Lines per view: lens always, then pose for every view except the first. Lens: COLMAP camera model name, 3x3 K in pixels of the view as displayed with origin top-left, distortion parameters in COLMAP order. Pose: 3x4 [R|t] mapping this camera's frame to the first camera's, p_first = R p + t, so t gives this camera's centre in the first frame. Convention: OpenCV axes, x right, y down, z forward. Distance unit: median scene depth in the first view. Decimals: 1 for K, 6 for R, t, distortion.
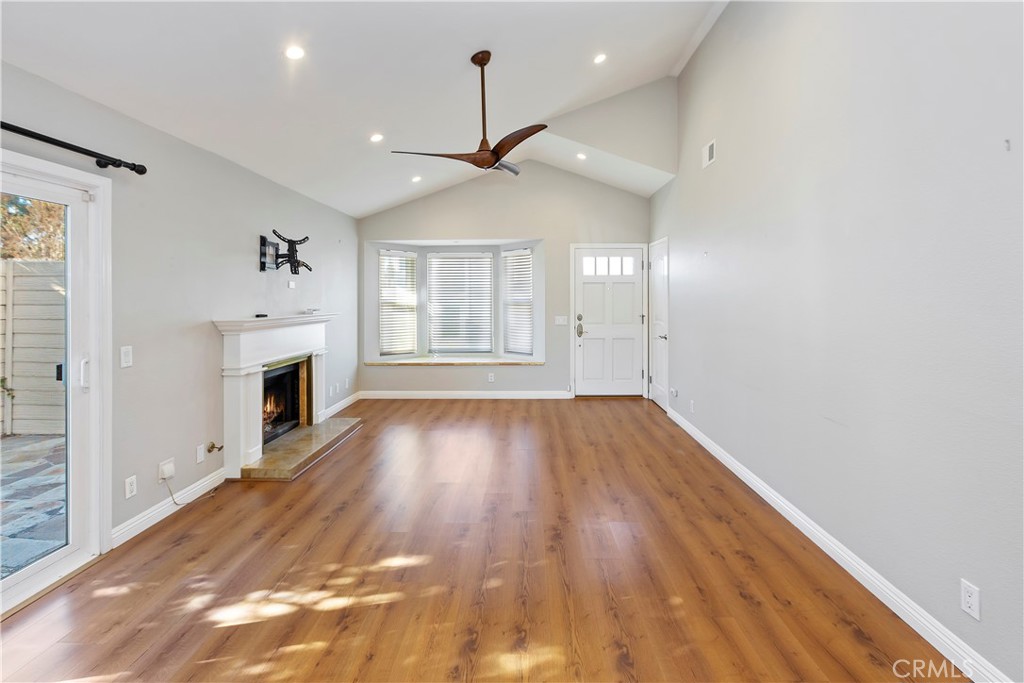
lens RADIAL K [[470.3, 0, 515.2], [0, 470.3, 297.0], [0, 0, 1]] dist [0.008906, -0.000408]
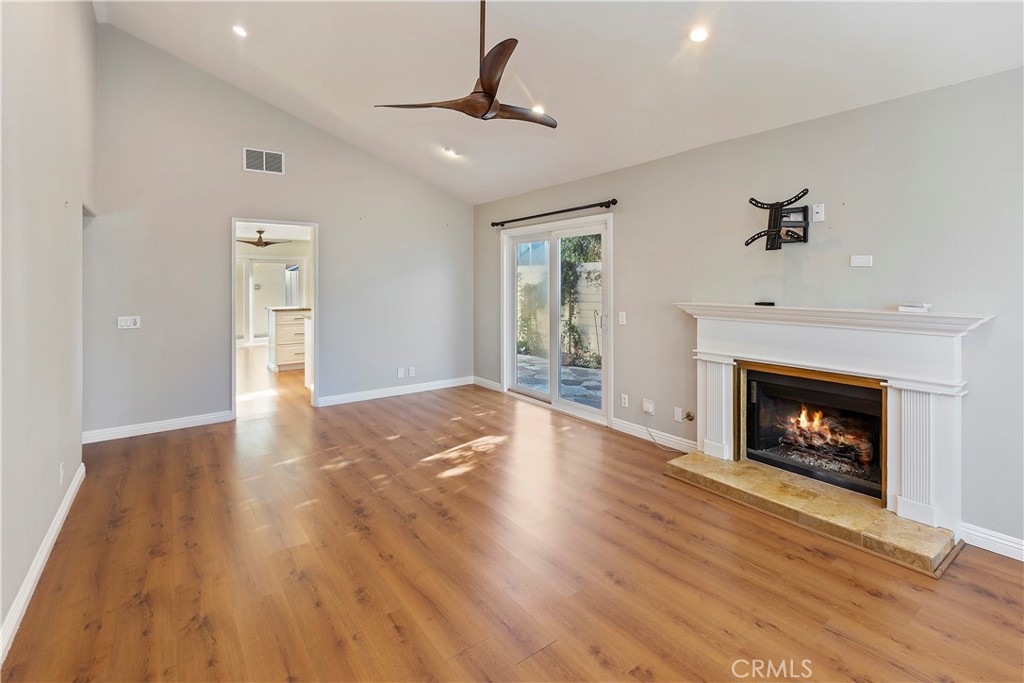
lens RADIAL K [[475.3, 0, 512.0], [0, 475.3, 282.3], [0, 0, 1]] dist [0.002406, -0.000100]
pose [[-0.792788, 0.008905, -0.609432, 0.435971], [0.006362, 0.999960, 0.006335, -0.008540], [0.609464, 0.001145, -0.792813, 1.934737]]
